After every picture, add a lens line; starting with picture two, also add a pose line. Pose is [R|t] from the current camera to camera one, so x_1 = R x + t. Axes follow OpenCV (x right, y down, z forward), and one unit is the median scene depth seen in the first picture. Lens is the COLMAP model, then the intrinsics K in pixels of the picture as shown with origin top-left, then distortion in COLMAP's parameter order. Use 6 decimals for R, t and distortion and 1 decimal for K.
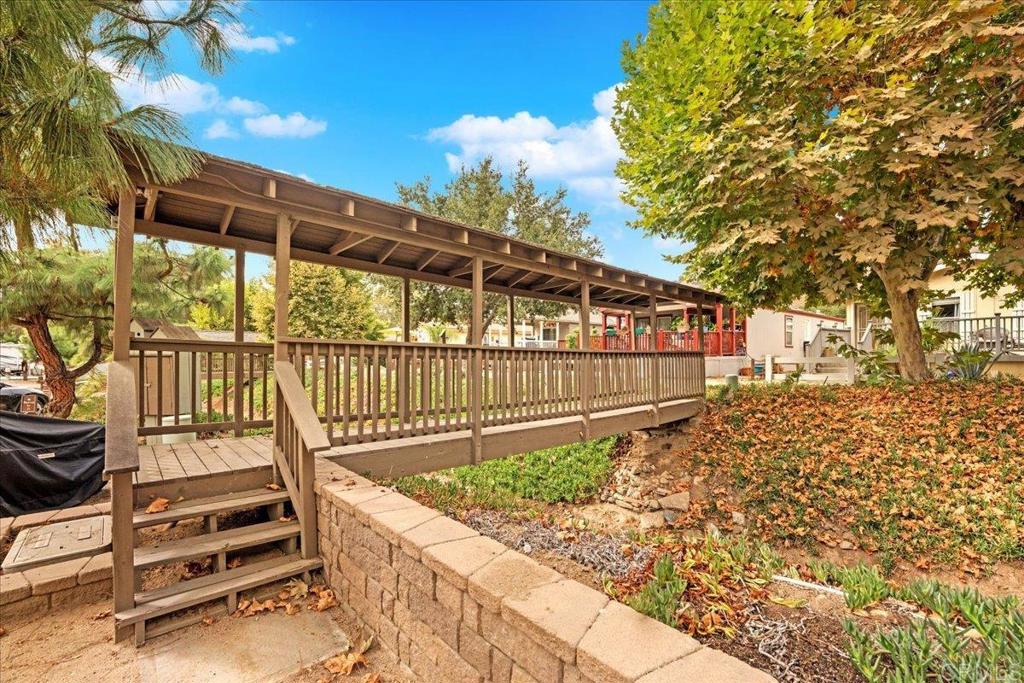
lens RADIAL K [[429.2, 0, 513.4], [0, 429.2, 336.2], [0, 0, 1]] dist [-0.017307, 0.000111]
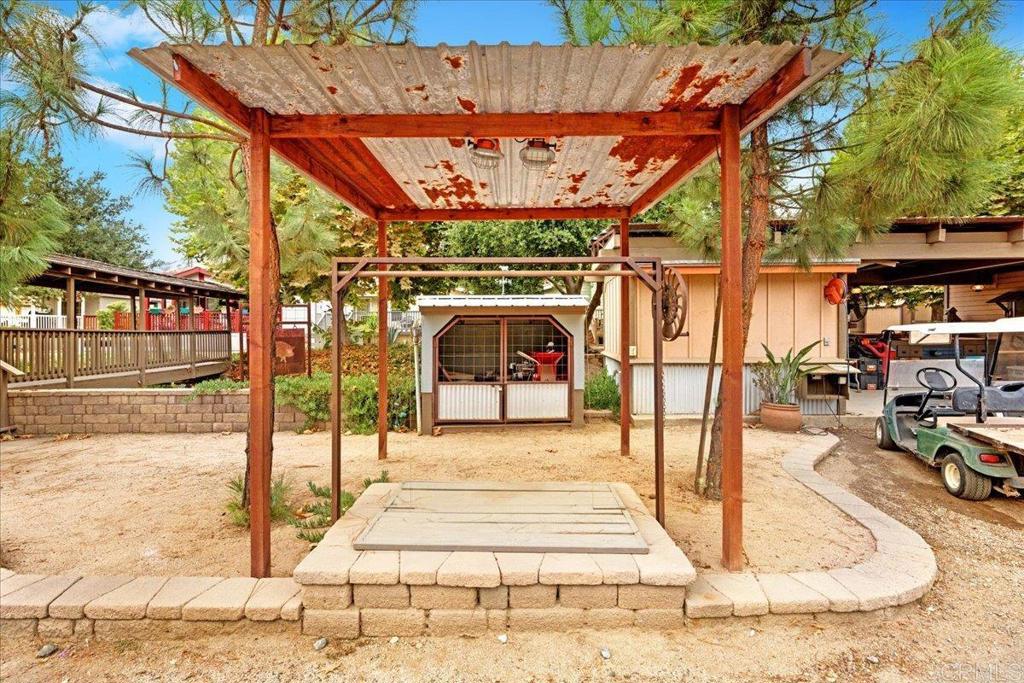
lens RADIAL K [[524.7, 0, 512.9], [0, 524.7, 334.1], [0, 0, 1]] dist [-0.000458, -0.000346]
pose [[0.674480, -0.011482, 0.738204, -0.258832], [-0.027247, 0.998811, 0.040431, -0.054028], [-0.737790, -0.047384, 0.673365, -1.012481]]
